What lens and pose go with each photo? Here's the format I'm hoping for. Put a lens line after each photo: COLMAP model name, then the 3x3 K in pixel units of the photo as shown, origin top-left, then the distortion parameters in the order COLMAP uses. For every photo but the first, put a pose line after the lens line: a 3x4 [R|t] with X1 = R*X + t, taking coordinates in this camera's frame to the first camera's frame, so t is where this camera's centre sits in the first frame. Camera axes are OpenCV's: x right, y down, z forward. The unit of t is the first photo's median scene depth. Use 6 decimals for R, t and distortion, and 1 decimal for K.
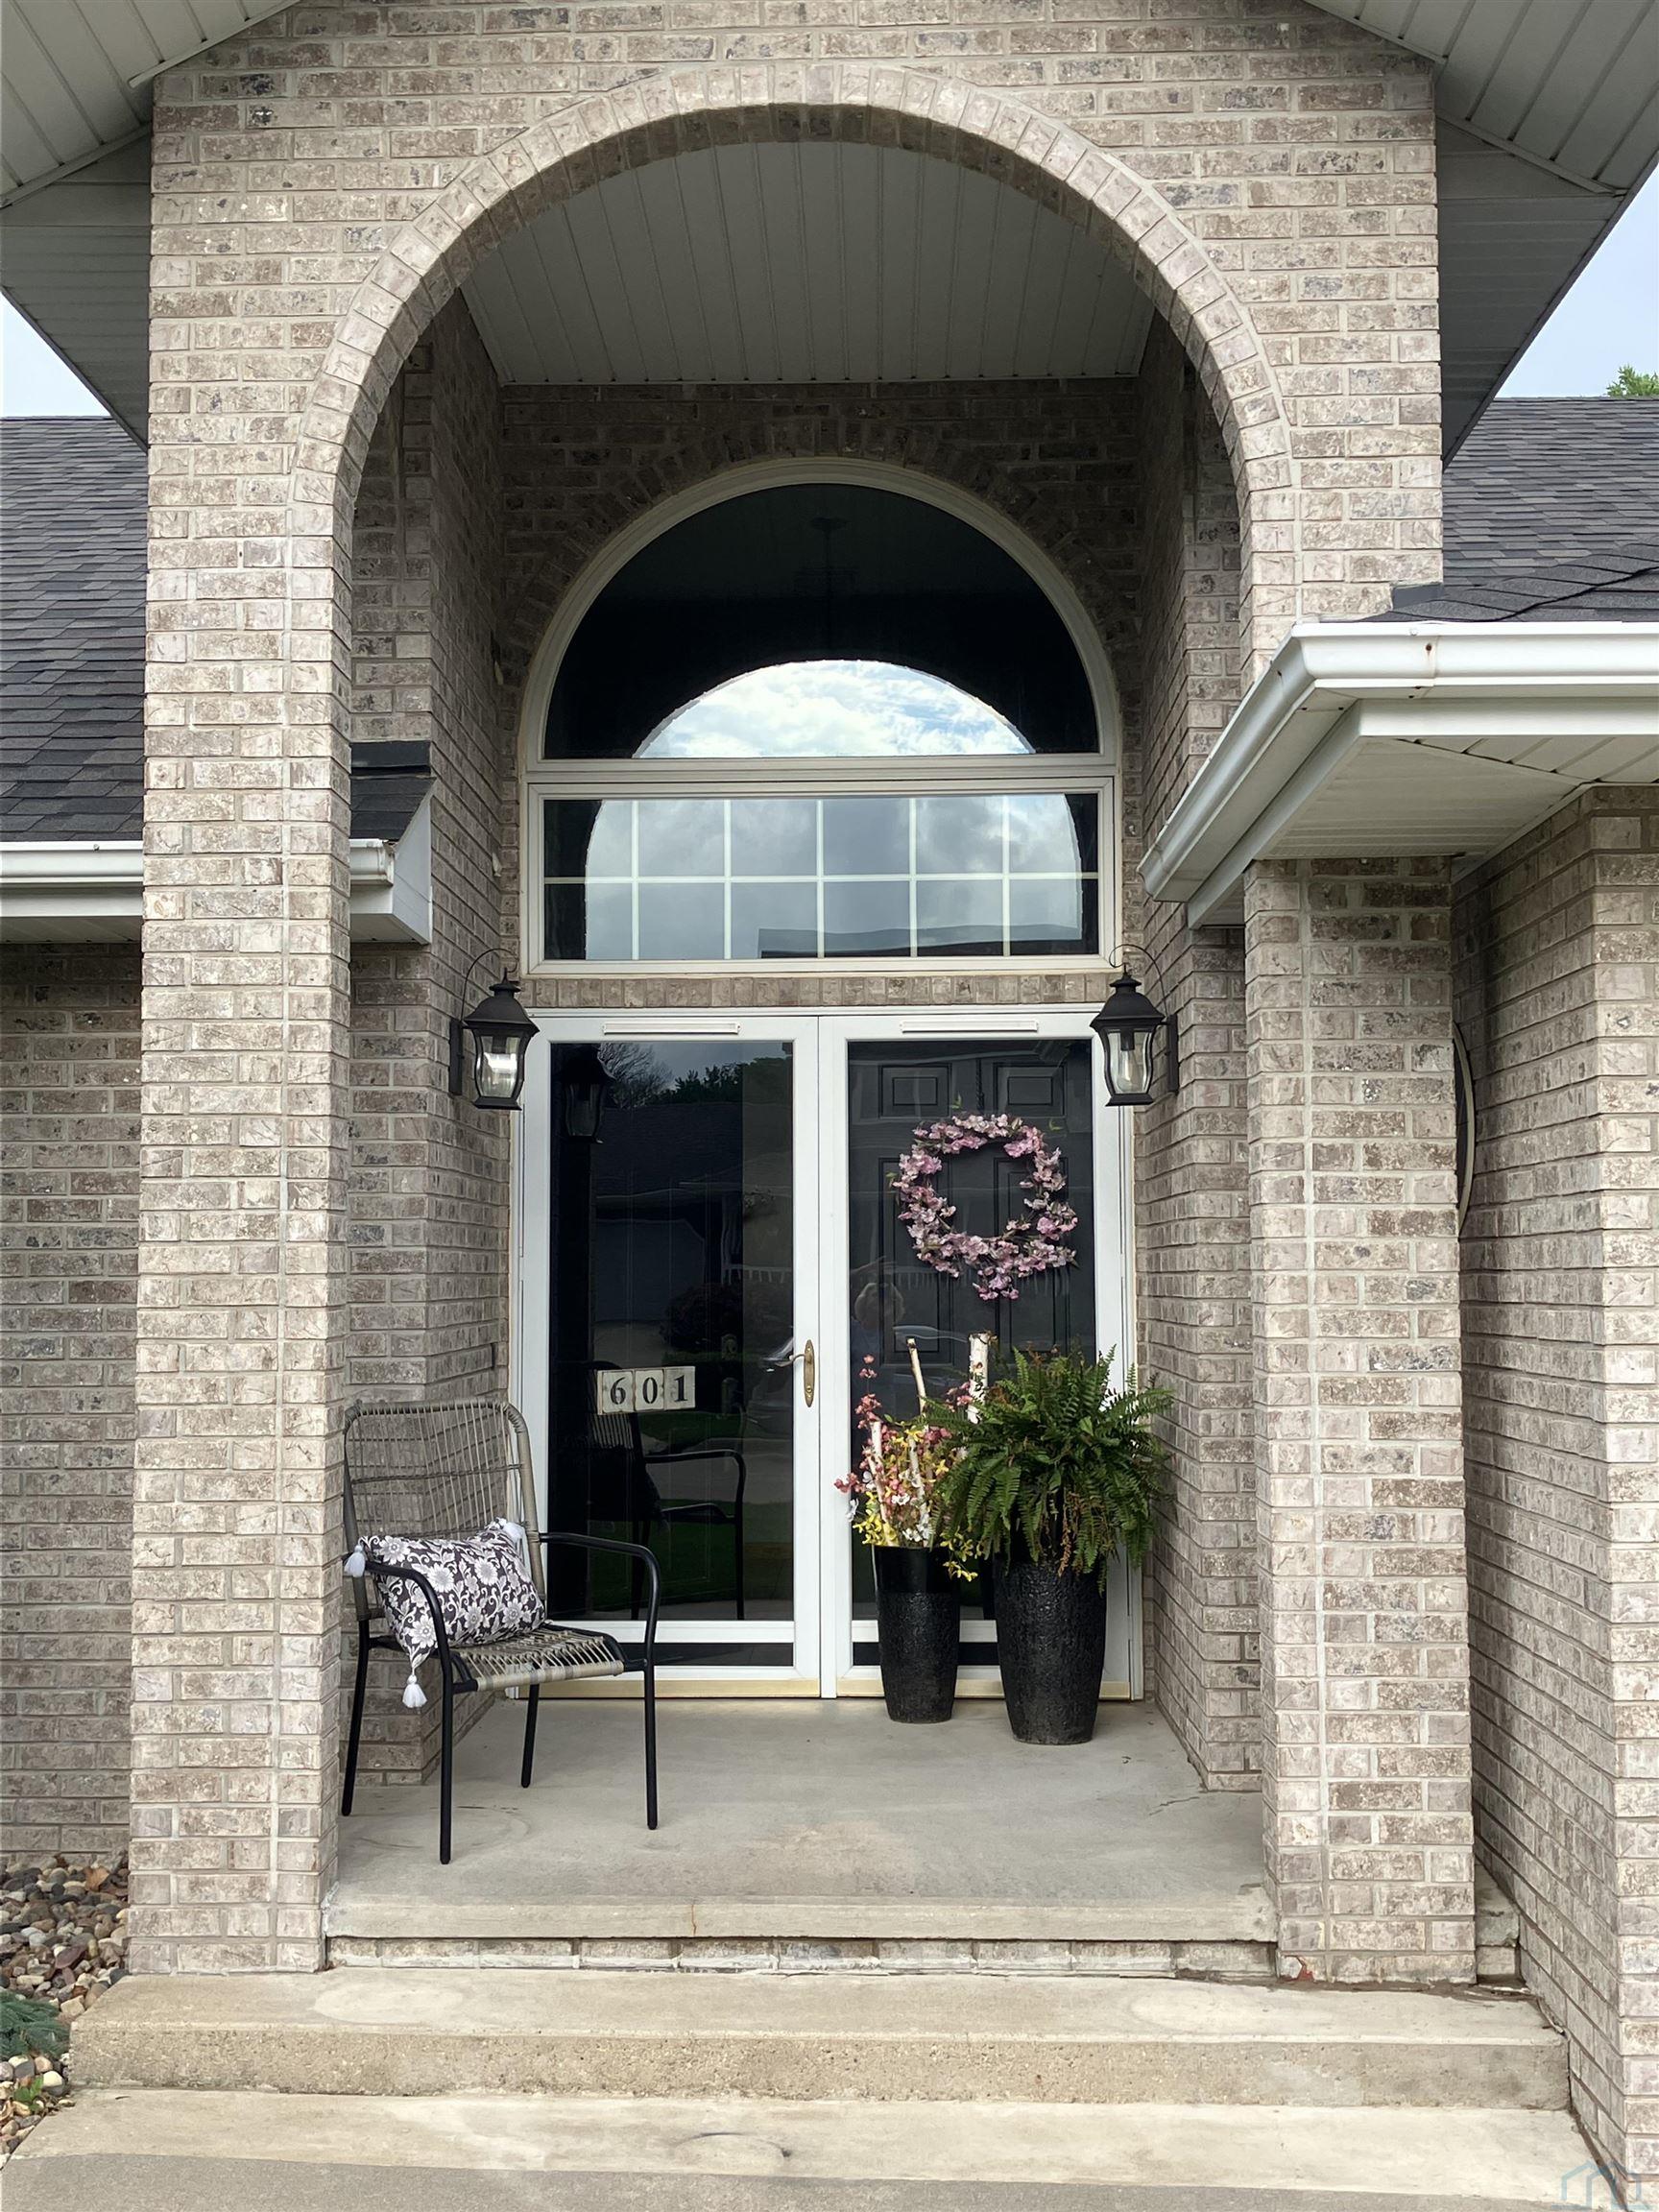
lens RADIAL K [[2599.0, 0, 829.5], [0, 2599.0, 1106.0], [0, 0, 1]] dist [-0.002185, -0.139507]
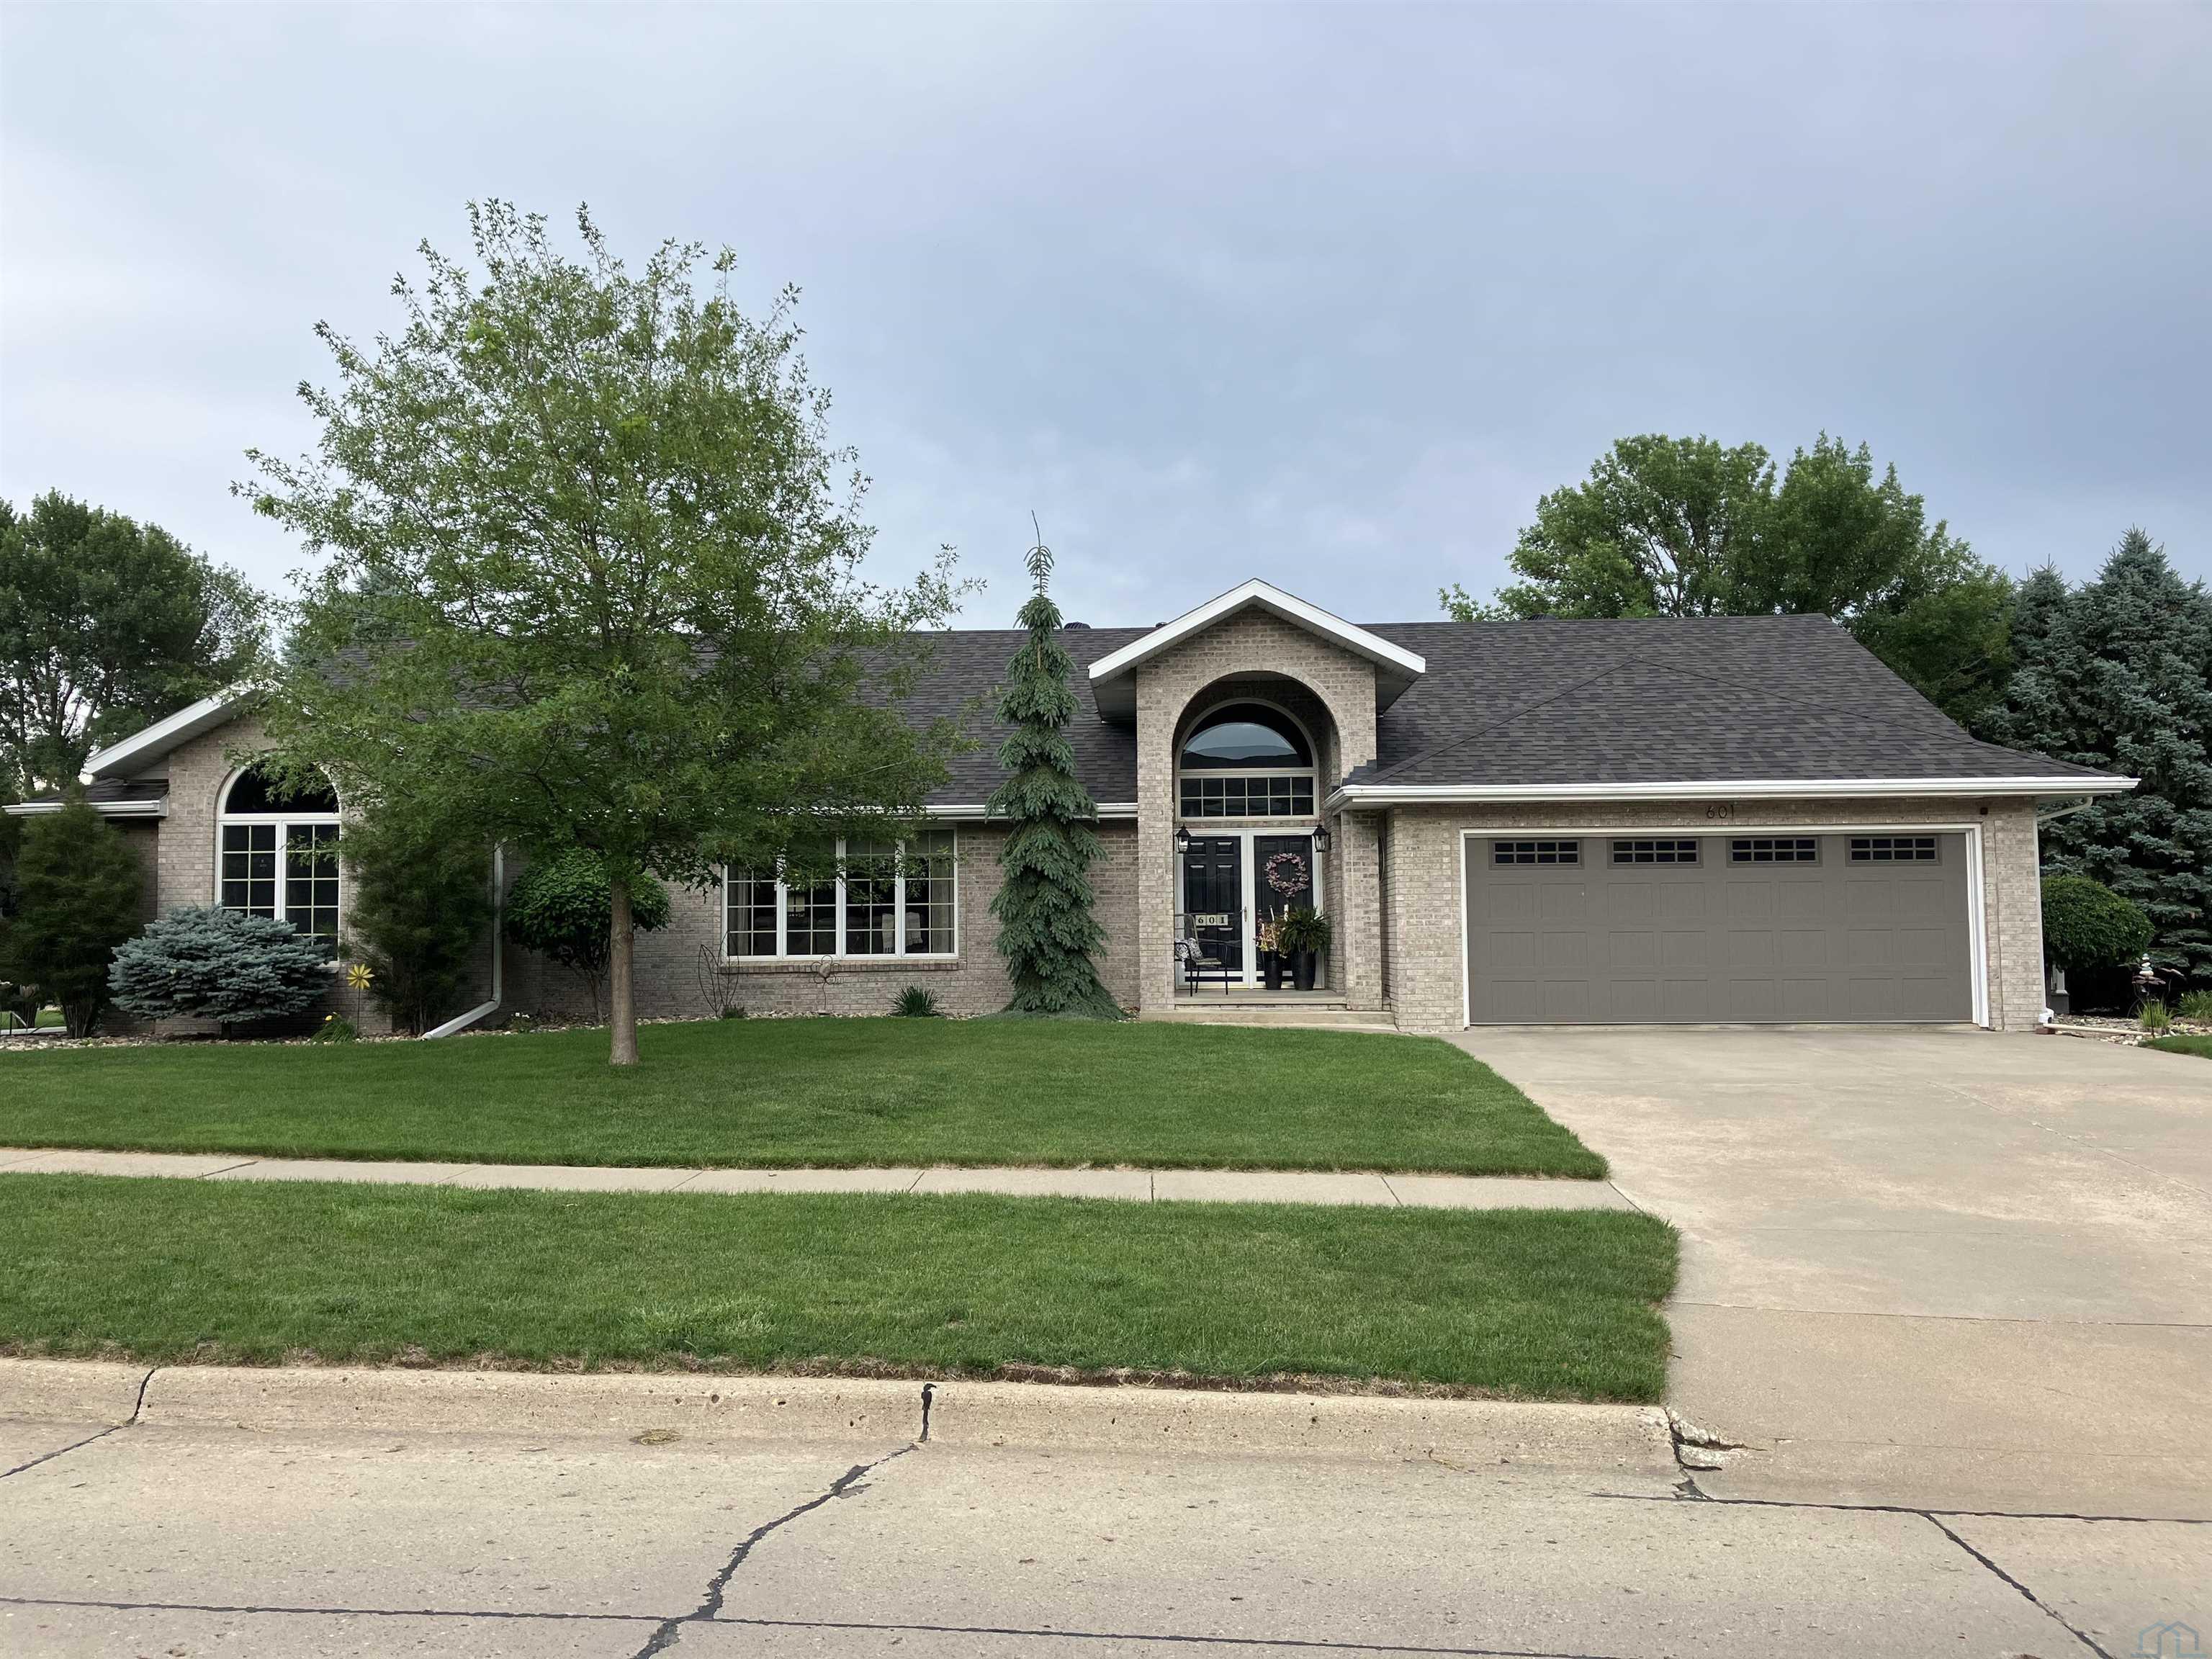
lens RADIAL K [[1786.4, 0, 1013.6], [0, 1786.4, 828.5], [0, 0, 1]] dist [-0.001375, -0.000428]
pose [[0.997939, -0.006347, -0.063858, -0.229601], [0.006573, 0.999973, 0.003321, -0.057473], [0.063835, -0.003734, 0.997953, -2.243549]]
